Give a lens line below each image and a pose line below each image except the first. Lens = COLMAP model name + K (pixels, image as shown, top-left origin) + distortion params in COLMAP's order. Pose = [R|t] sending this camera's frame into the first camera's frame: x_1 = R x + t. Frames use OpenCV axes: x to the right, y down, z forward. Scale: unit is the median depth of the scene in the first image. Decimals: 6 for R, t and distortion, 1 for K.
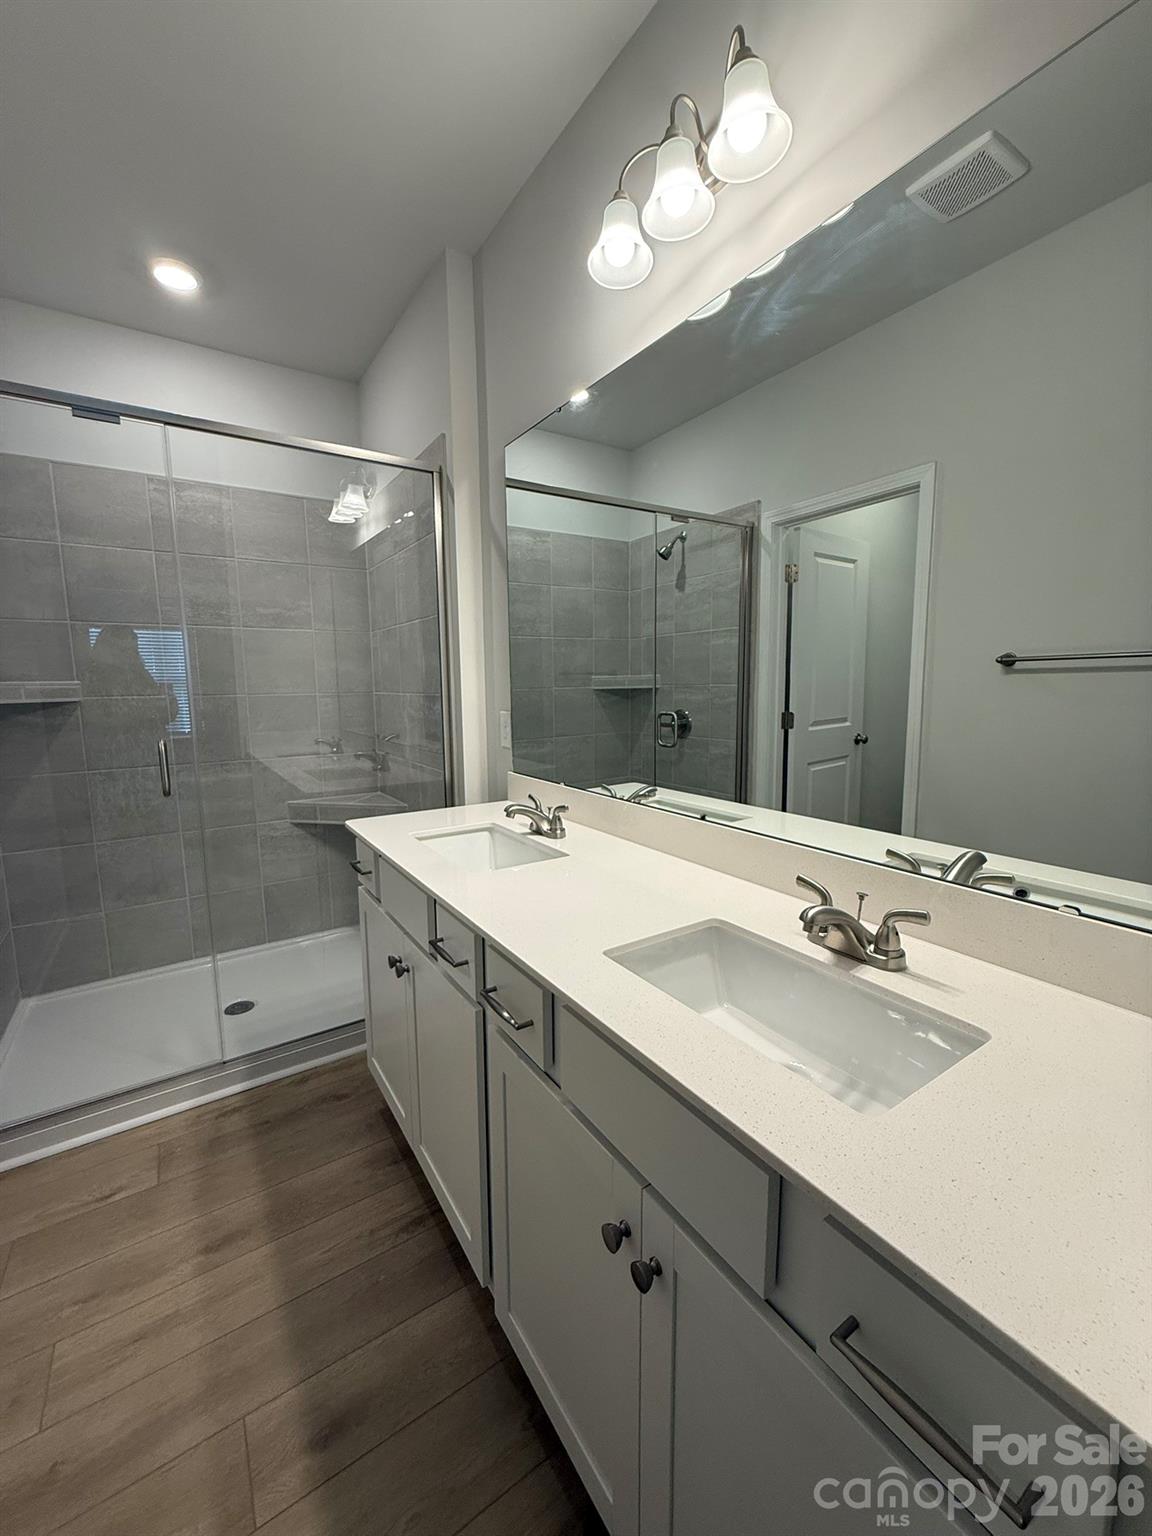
lens RADIAL K [[616.3, 0, 577.5], [0, 616.3, 763.7], [0, 0, 1]] dist [0.001670, -0.000997]
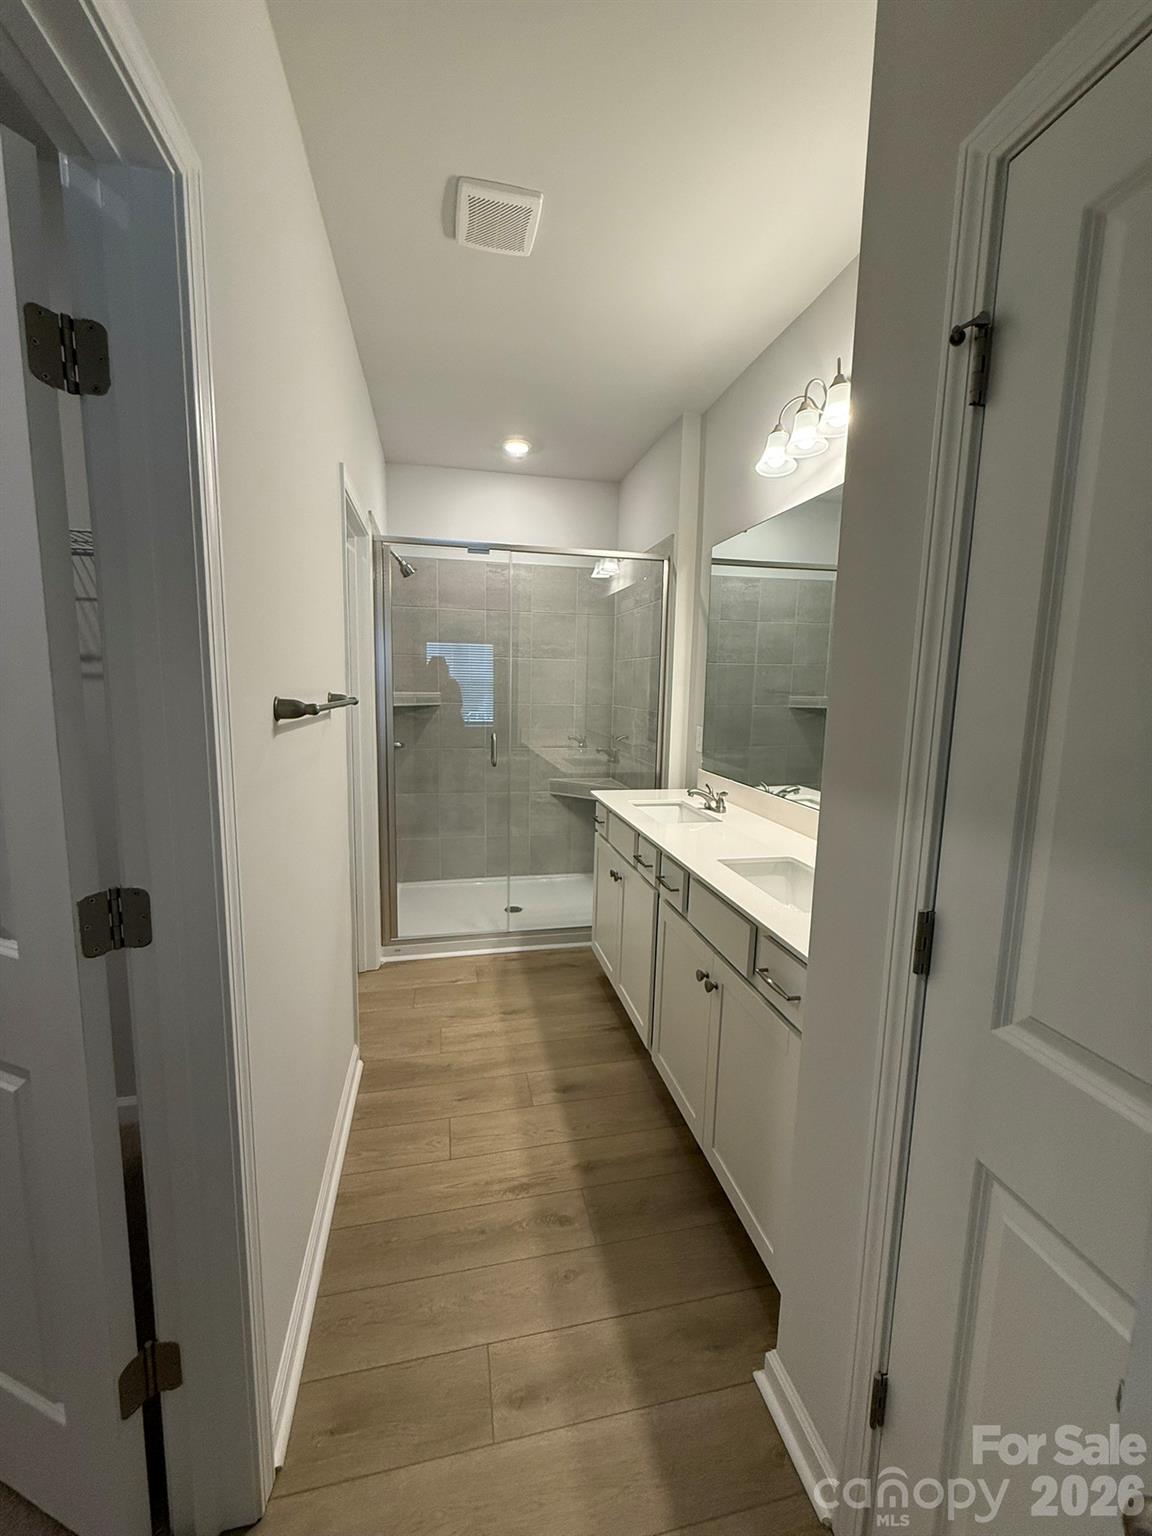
lens RADIAL K [[616.3, 0, 577.6], [0, 616.3, 766.3], [0, 0, 1]] dist [0.001670, -0.000997]
pose [[0.931764, 0.077306, -0.354739, 0.135008], [-0.076645, 0.996931, 0.015938, 0.006227], [0.354882, 0.012339, 0.934830, -0.446139]]
